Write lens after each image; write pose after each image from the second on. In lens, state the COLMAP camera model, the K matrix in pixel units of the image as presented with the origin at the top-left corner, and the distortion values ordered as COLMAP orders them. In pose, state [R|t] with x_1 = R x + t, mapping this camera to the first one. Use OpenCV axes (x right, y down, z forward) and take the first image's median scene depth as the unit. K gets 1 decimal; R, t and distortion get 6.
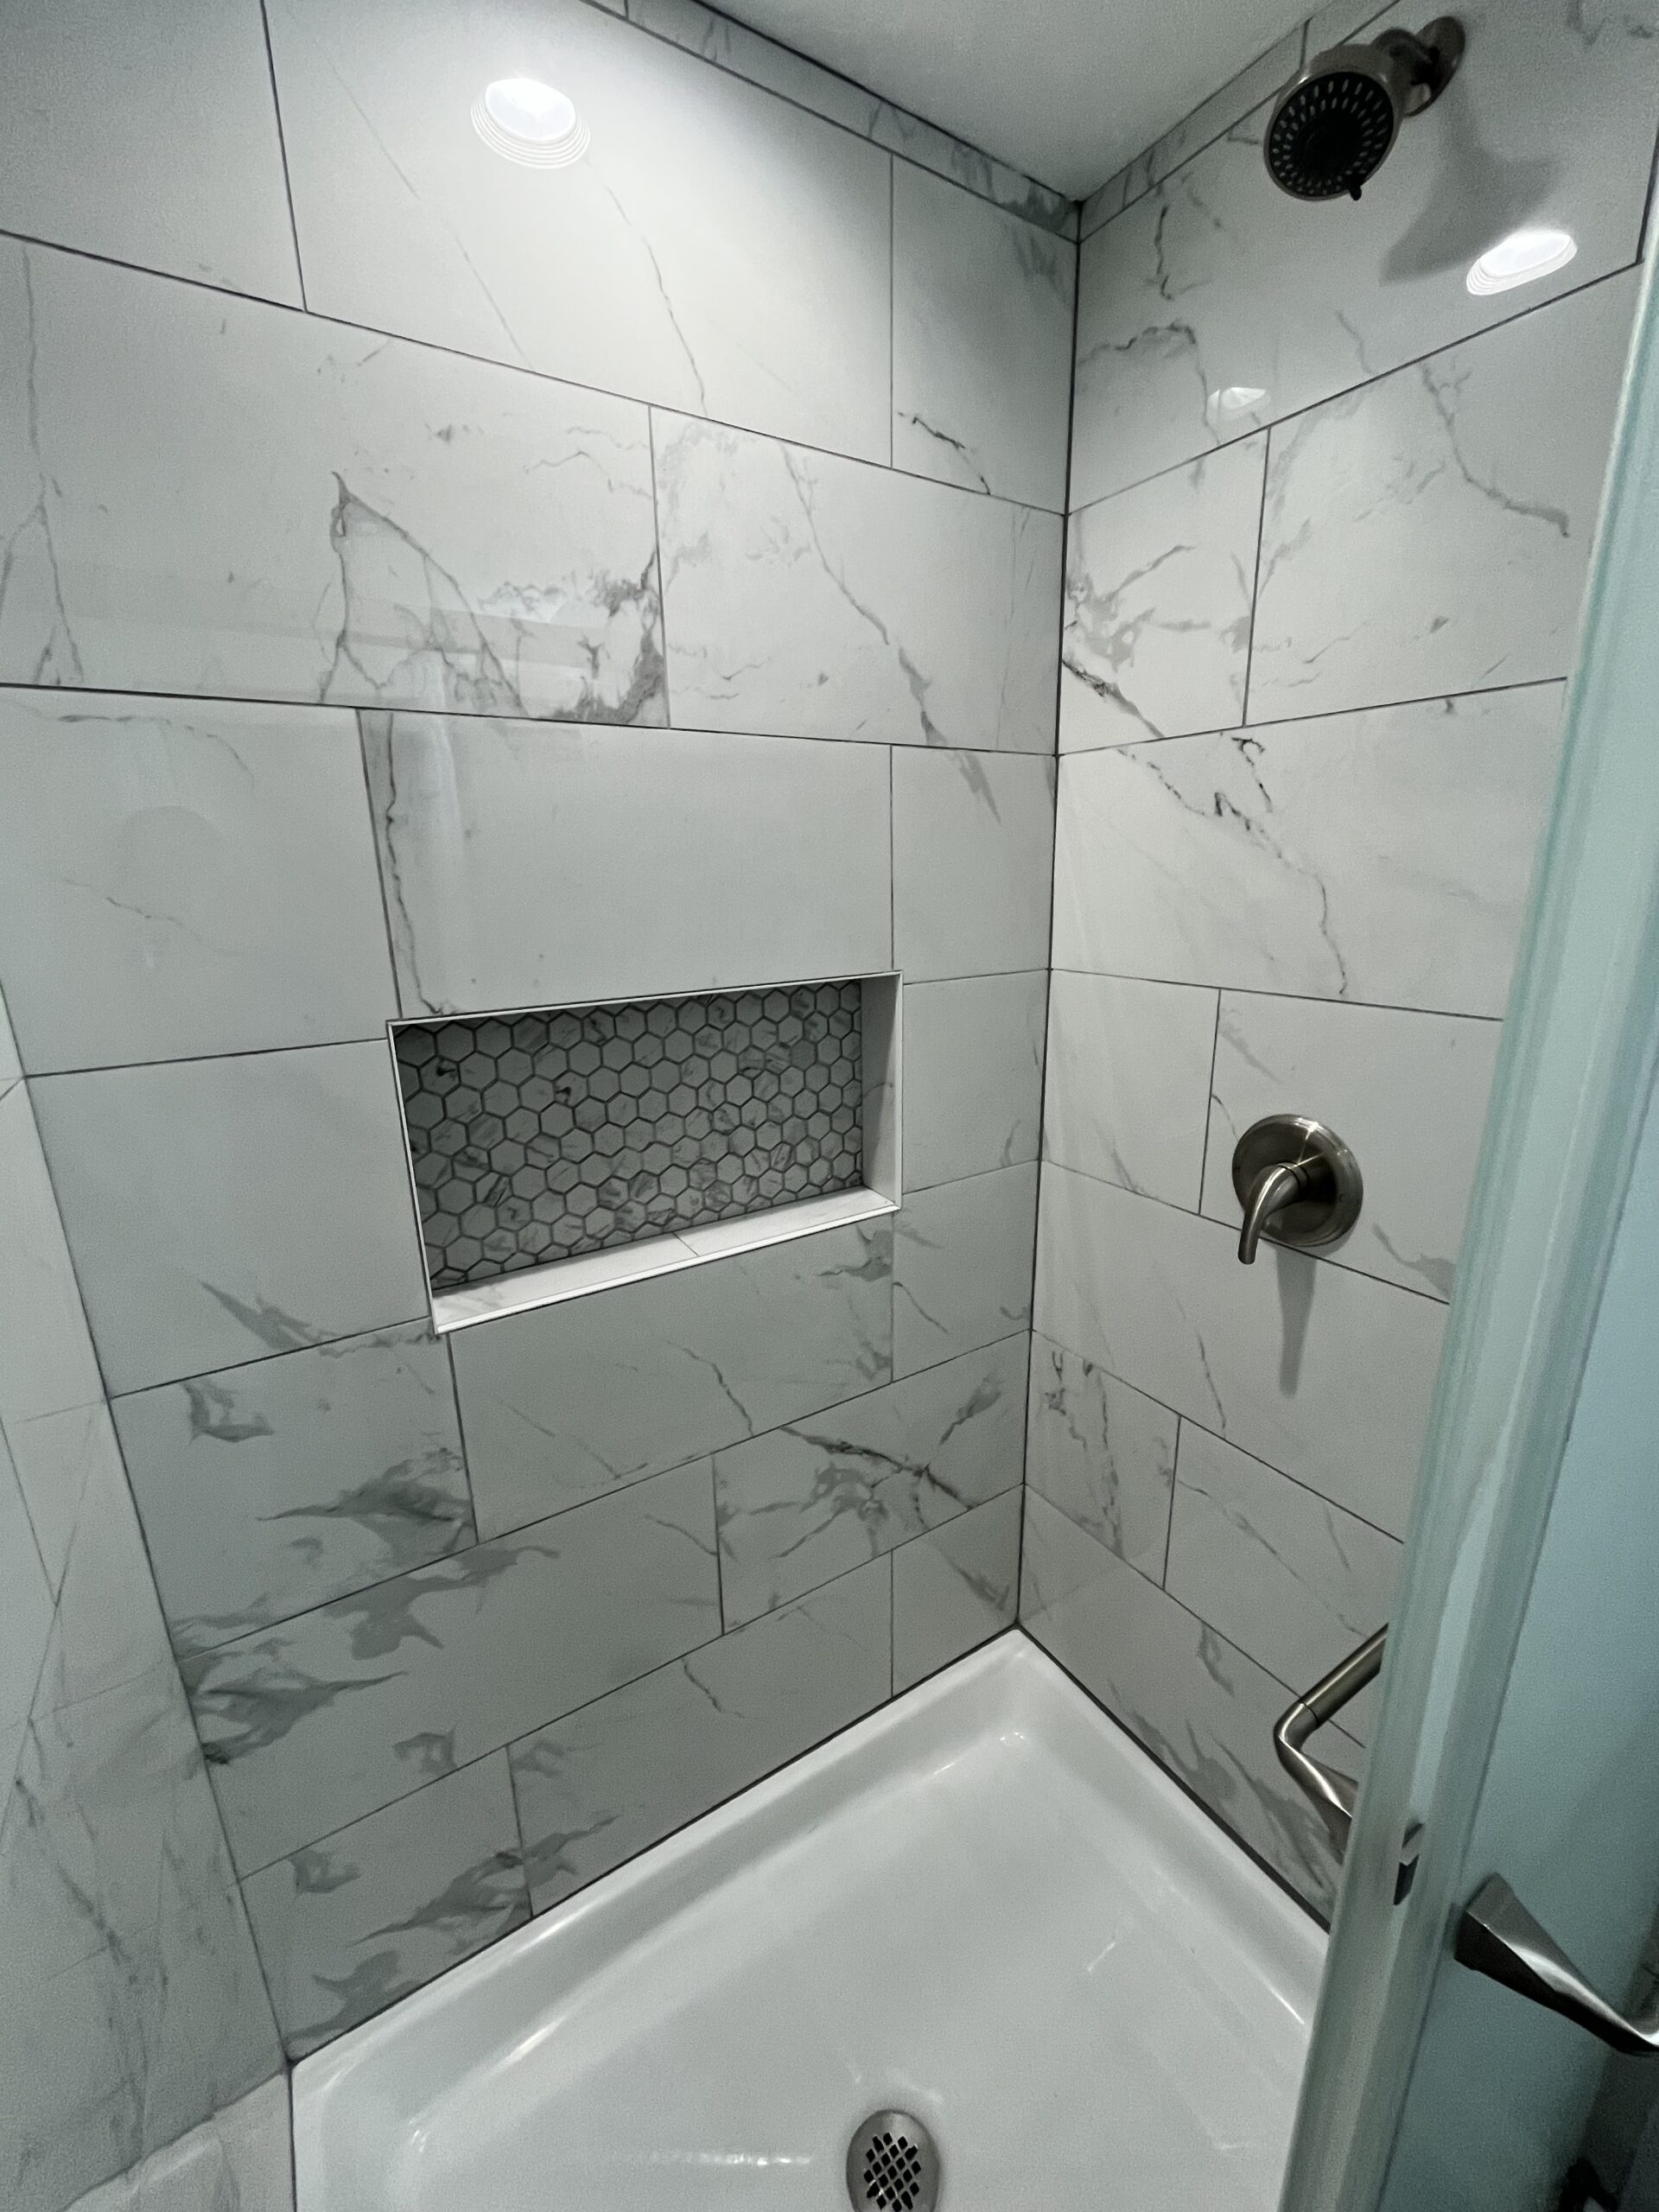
lens RADIAL K [[891.1, 0, 831.9], [0, 891.1, 1105.0], [0, 0, 1]] dist [-0.005021, 0.000273]
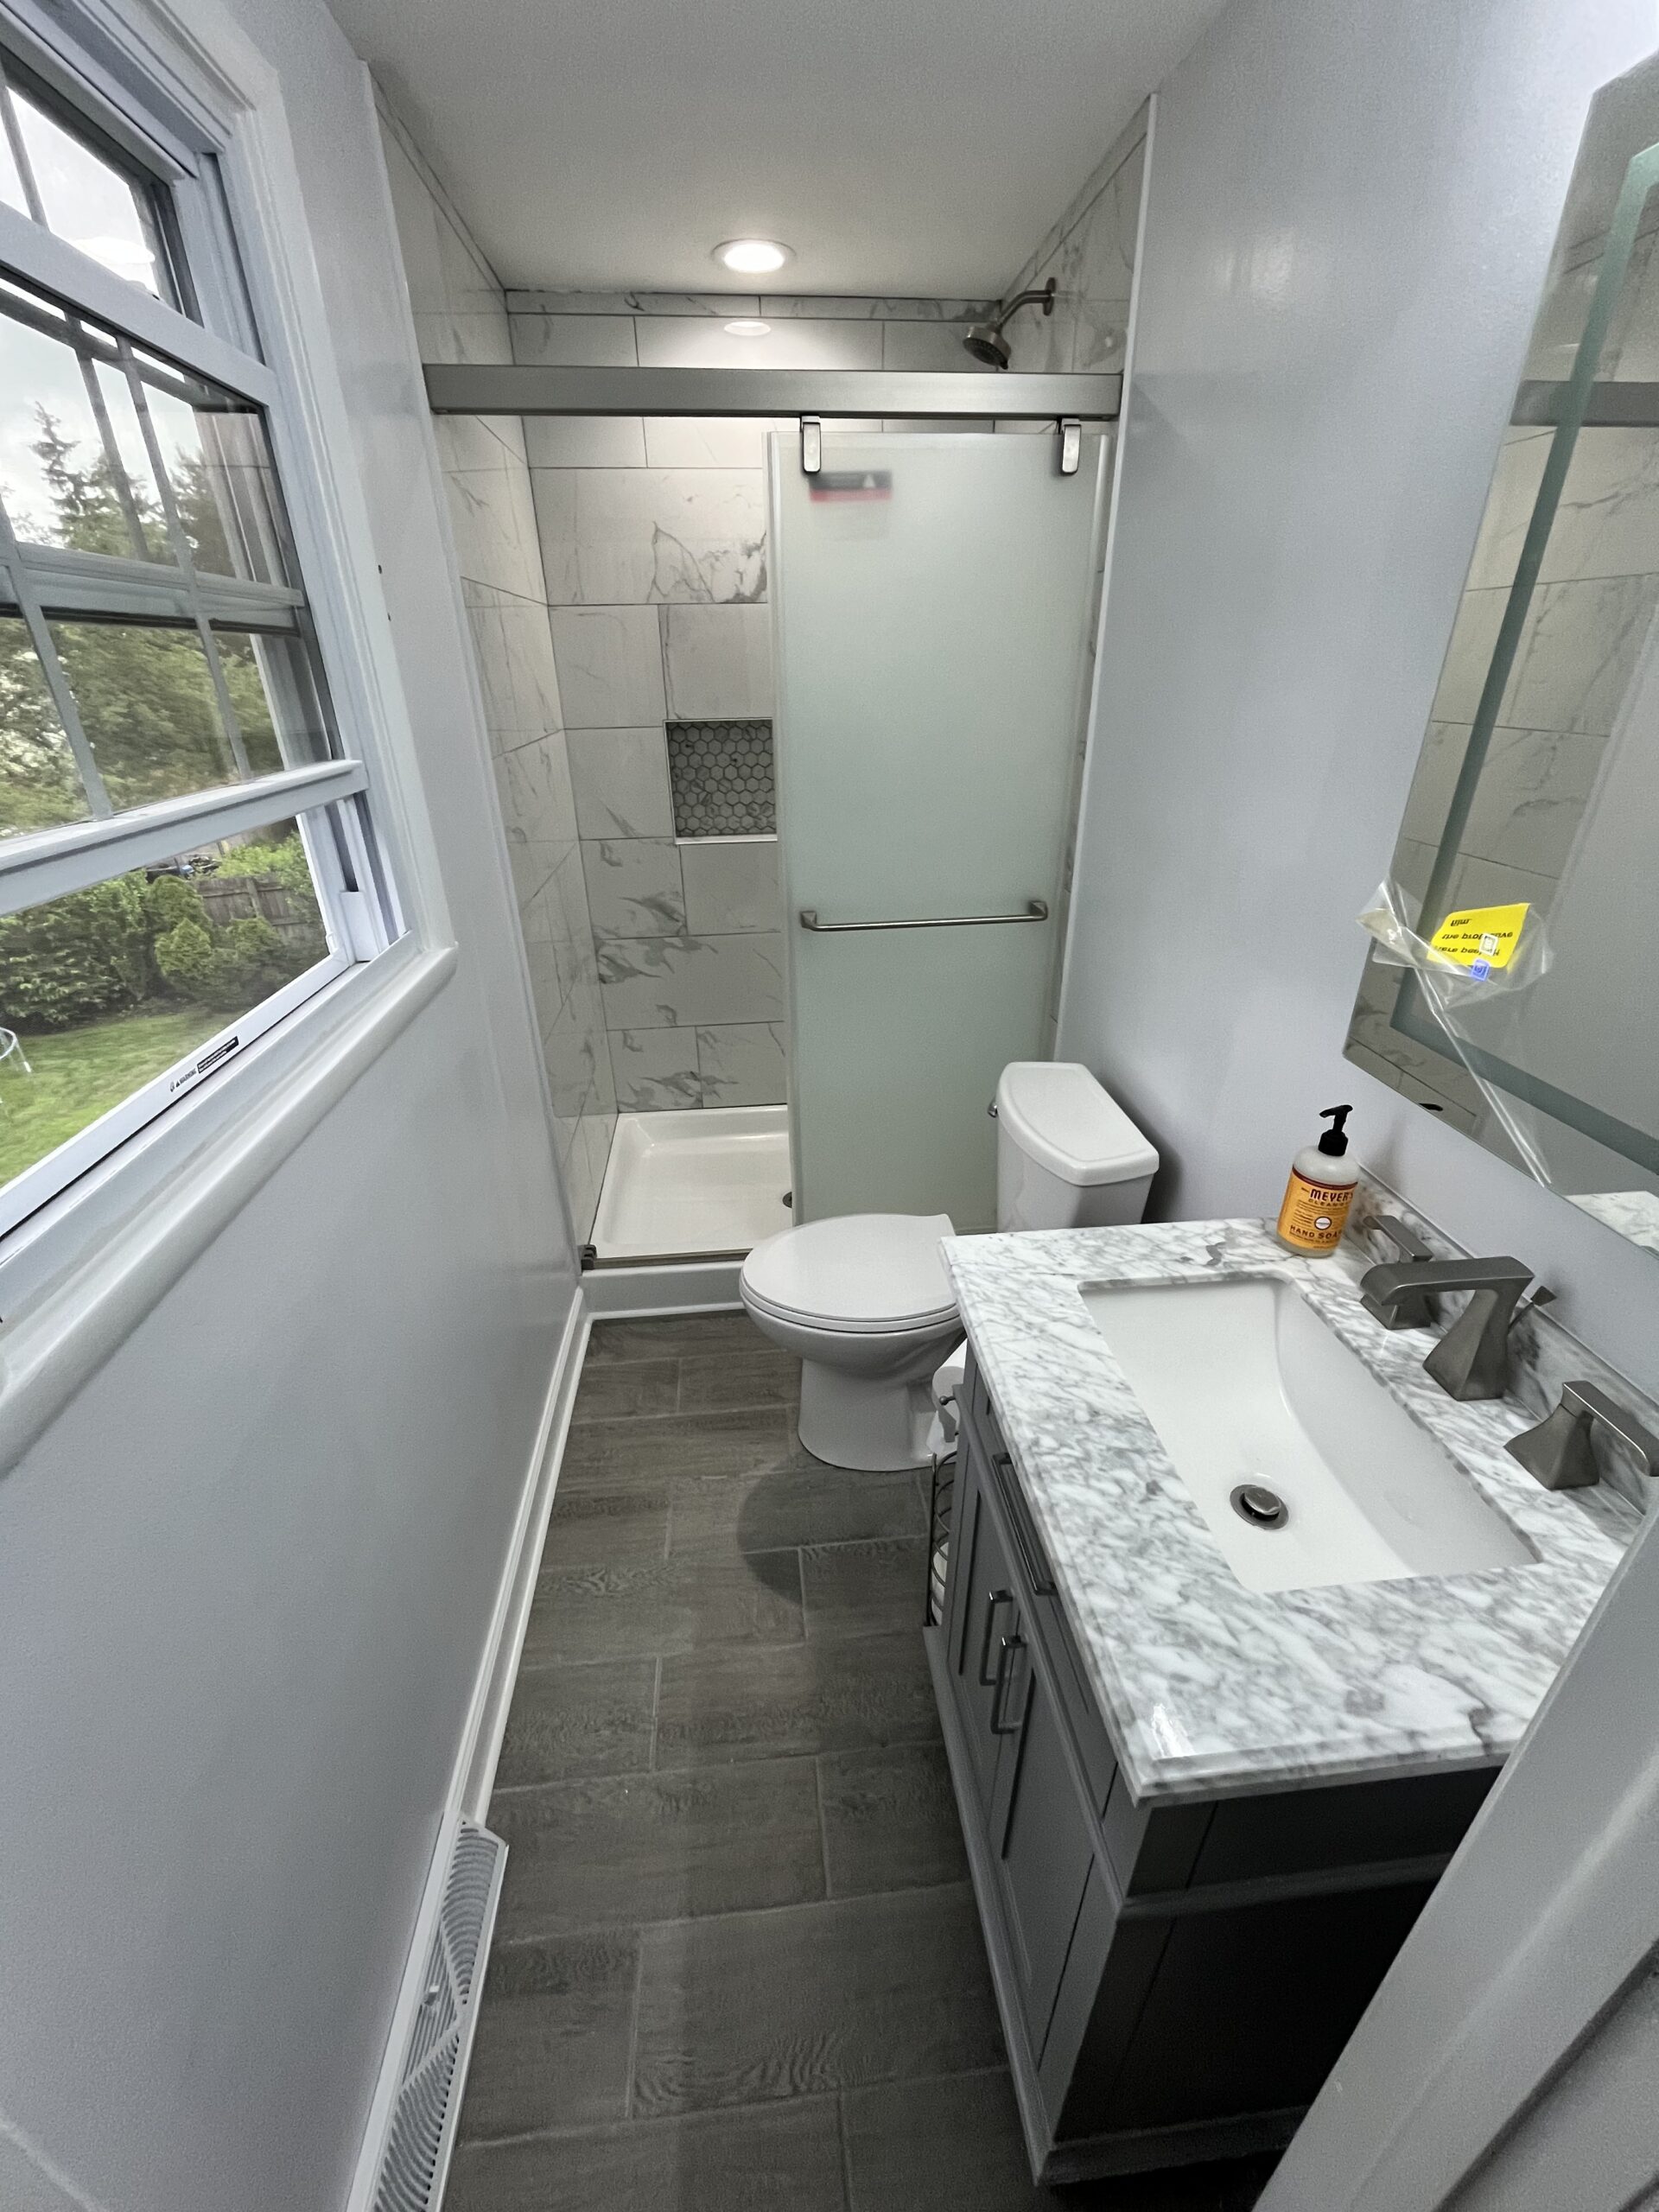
lens RADIAL K [[891.1, 0, 832.3], [0, 891.1, 1108.7], [0, 0, 1]] dist [-0.005021, 0.000273]
pose [[0.893880, 0.208453, -0.396895, 1.221352], [-0.119024, 0.963899, 0.238186, 0.320876], [0.432217, -0.165670, 0.886421, -1.337468]]
